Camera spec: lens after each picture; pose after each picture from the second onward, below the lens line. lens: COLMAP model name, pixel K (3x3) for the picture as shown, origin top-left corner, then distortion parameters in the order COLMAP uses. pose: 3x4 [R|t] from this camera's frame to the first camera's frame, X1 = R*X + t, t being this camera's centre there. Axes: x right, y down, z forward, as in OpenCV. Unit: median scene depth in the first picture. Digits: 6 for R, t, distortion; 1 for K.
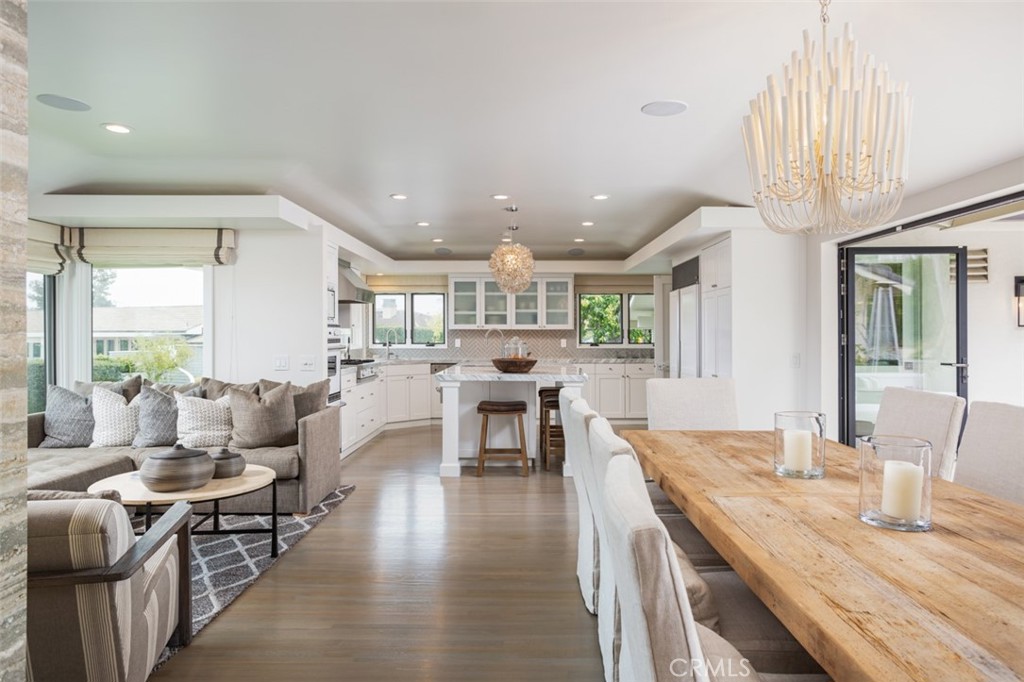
lens RADIAL K [[644.7, 0, 517.8], [0, 644.7, 329.0], [0, 0, 1]] dist [0.001852, 0.000148]
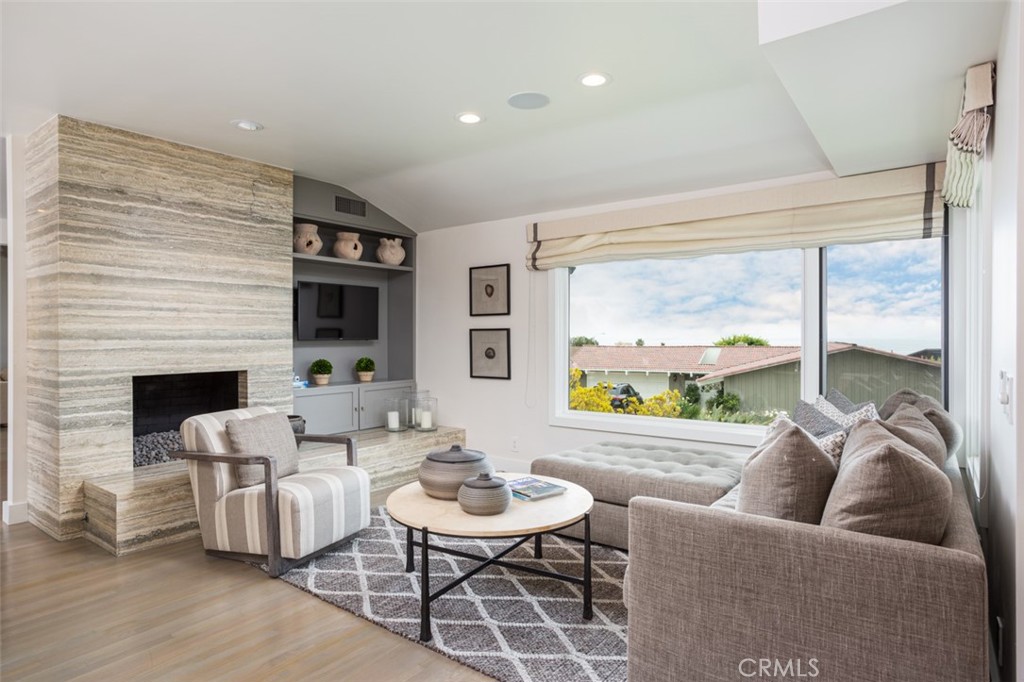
lens RADIAL K [[571.8, 0, 512.0], [0, 571.8, 341.0], [0, 0, 1]] dist [0.000440, 0.000266]
pose [[-0.594256, 0.007807, -0.804238, 0.022393], [0.005363, 0.999969, 0.005744, 0.012626], [0.804258, -0.000899, -0.594280, 0.565745]]
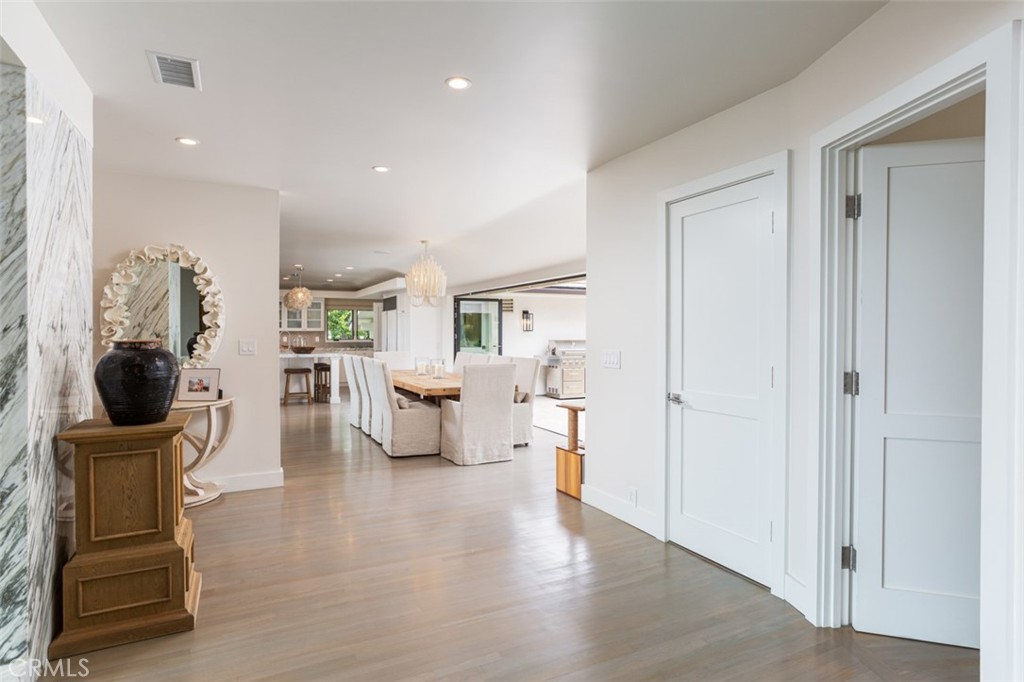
lens RADIAL K [[535.6, 0, 512.0], [0, 535.6, 341.0], [0, 0, 1]] dist [0.001067, 0.000455]
pose [[0.888491, -0.004990, 0.458867, -0.122370], [-0.004921, 0.999780, 0.020400, -0.004241], [-0.458868, -0.020384, 0.888271, -0.479133]]
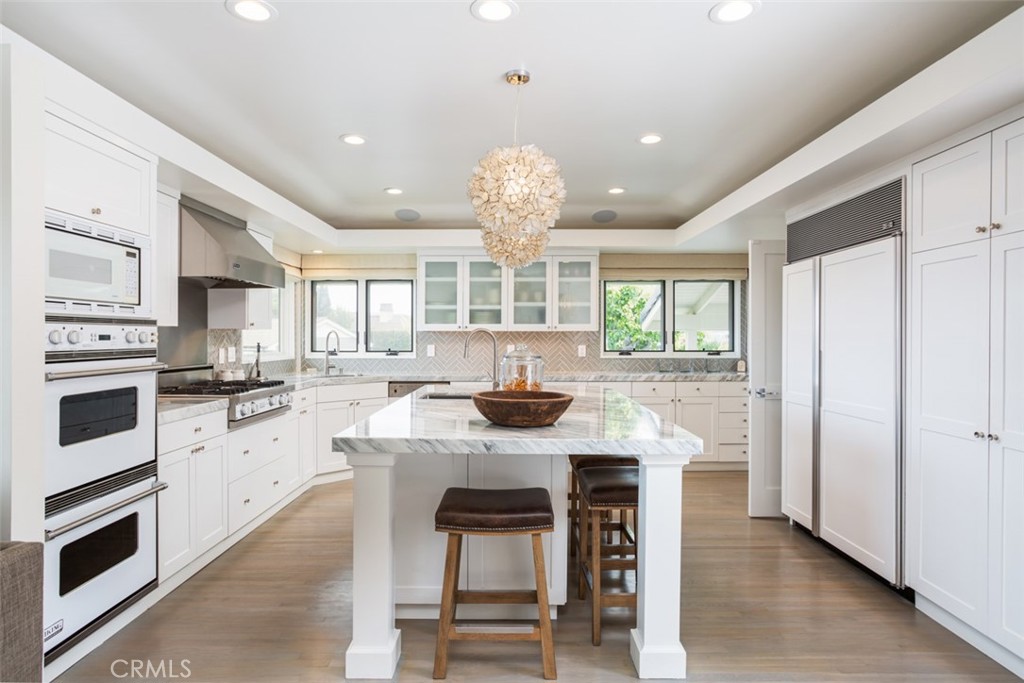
lens RADIAL K [[571.8, 0, 512.0], [0, 571.8, 341.5], [0, 0, 1]] dist [0.000440, 0.000266]
pose [[0.999985, 0.000218, 0.005486, -0.009294], [-0.000306, 0.999872, 0.016023, 0.001787], [-0.005482, -0.016025, 0.999857, 0.395987]]
